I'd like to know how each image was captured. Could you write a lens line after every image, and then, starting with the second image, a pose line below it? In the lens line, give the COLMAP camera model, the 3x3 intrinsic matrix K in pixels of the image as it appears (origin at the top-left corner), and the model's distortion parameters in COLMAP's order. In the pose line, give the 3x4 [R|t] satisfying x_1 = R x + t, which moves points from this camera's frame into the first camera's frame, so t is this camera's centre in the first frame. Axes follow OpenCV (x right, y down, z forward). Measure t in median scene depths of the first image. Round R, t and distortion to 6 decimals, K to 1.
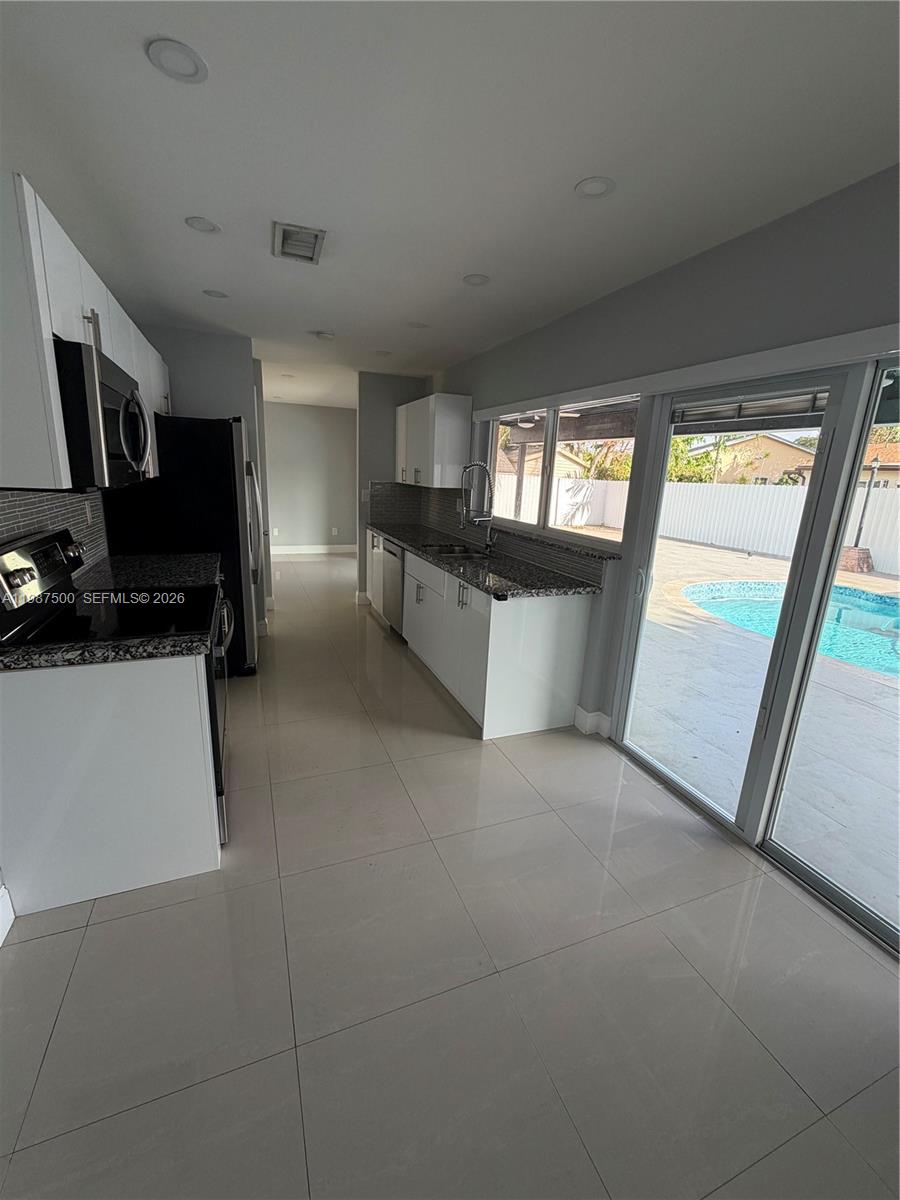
lens RADIAL K [[498.9, 0, 450.0], [0, 498.9, 600.0], [0, 0, 1]] dist [-0.001044, -0.000464]
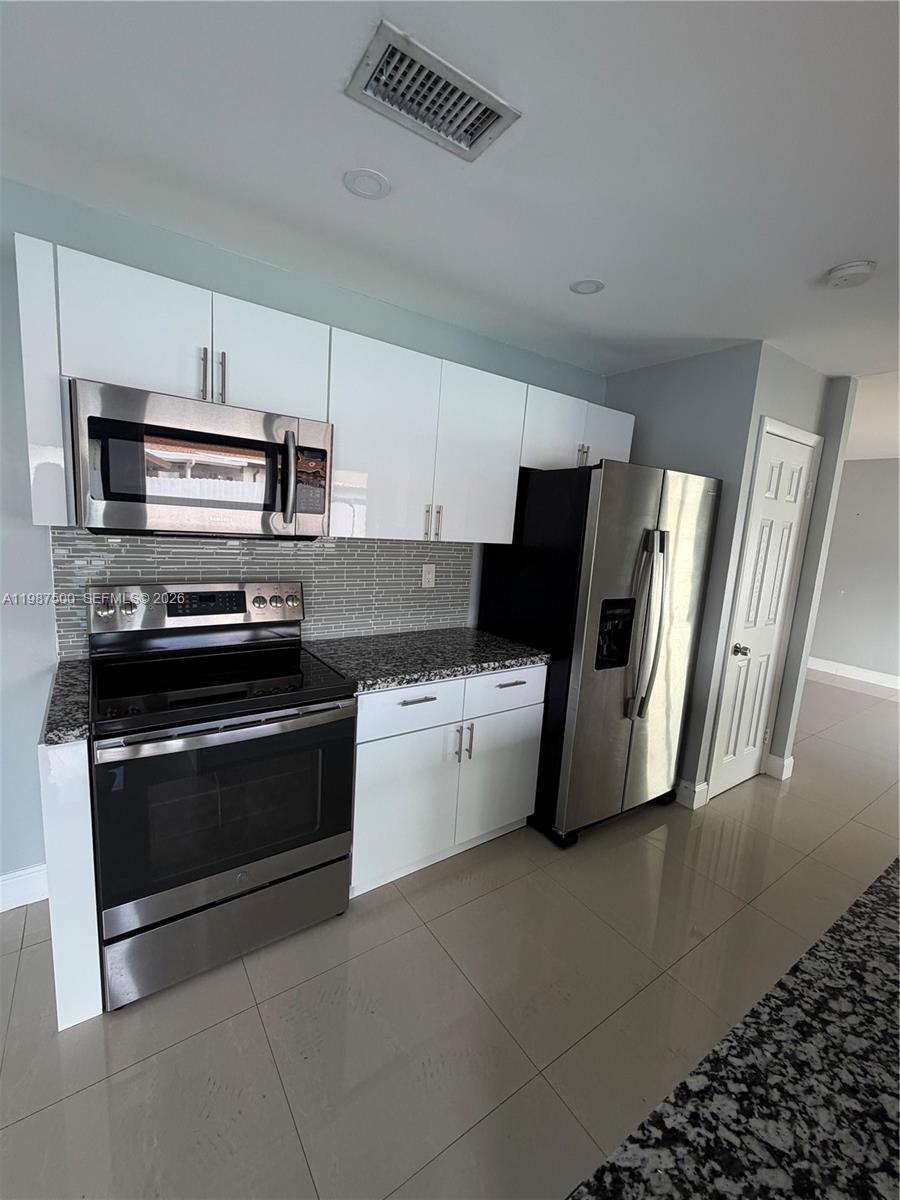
lens RADIAL K [[498.9, 0, 450.0], [0, 498.9, 600.0], [0, 0, 1]] dist [-0.001044, -0.000464]
pose [[0.223359, 0.121867, -0.967088, 0.148467], [-0.293220, 0.954599, 0.052571, -0.138662], [0.929587, 0.271827, 0.248952, 0.578413]]
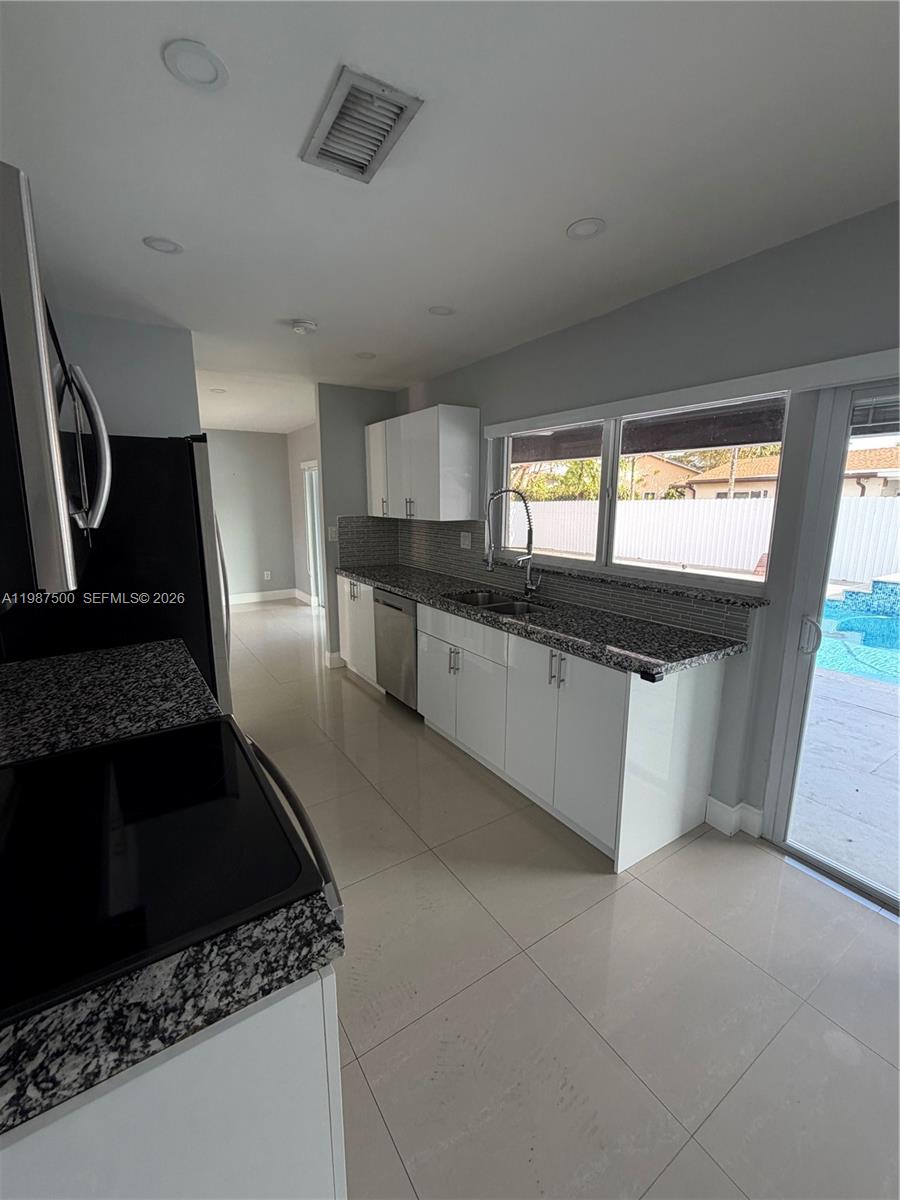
lens RADIAL K [[498.9, 0, 450.0], [0, 498.9, 600.0], [0, 0, 1]] dist [-0.001044, -0.000464]
pose [[0.979044, -0.081734, 0.186529, -0.198250], [0.090865, 0.995022, -0.040923, -0.072889], [-0.182256, 0.057014, 0.981597, 0.244021]]
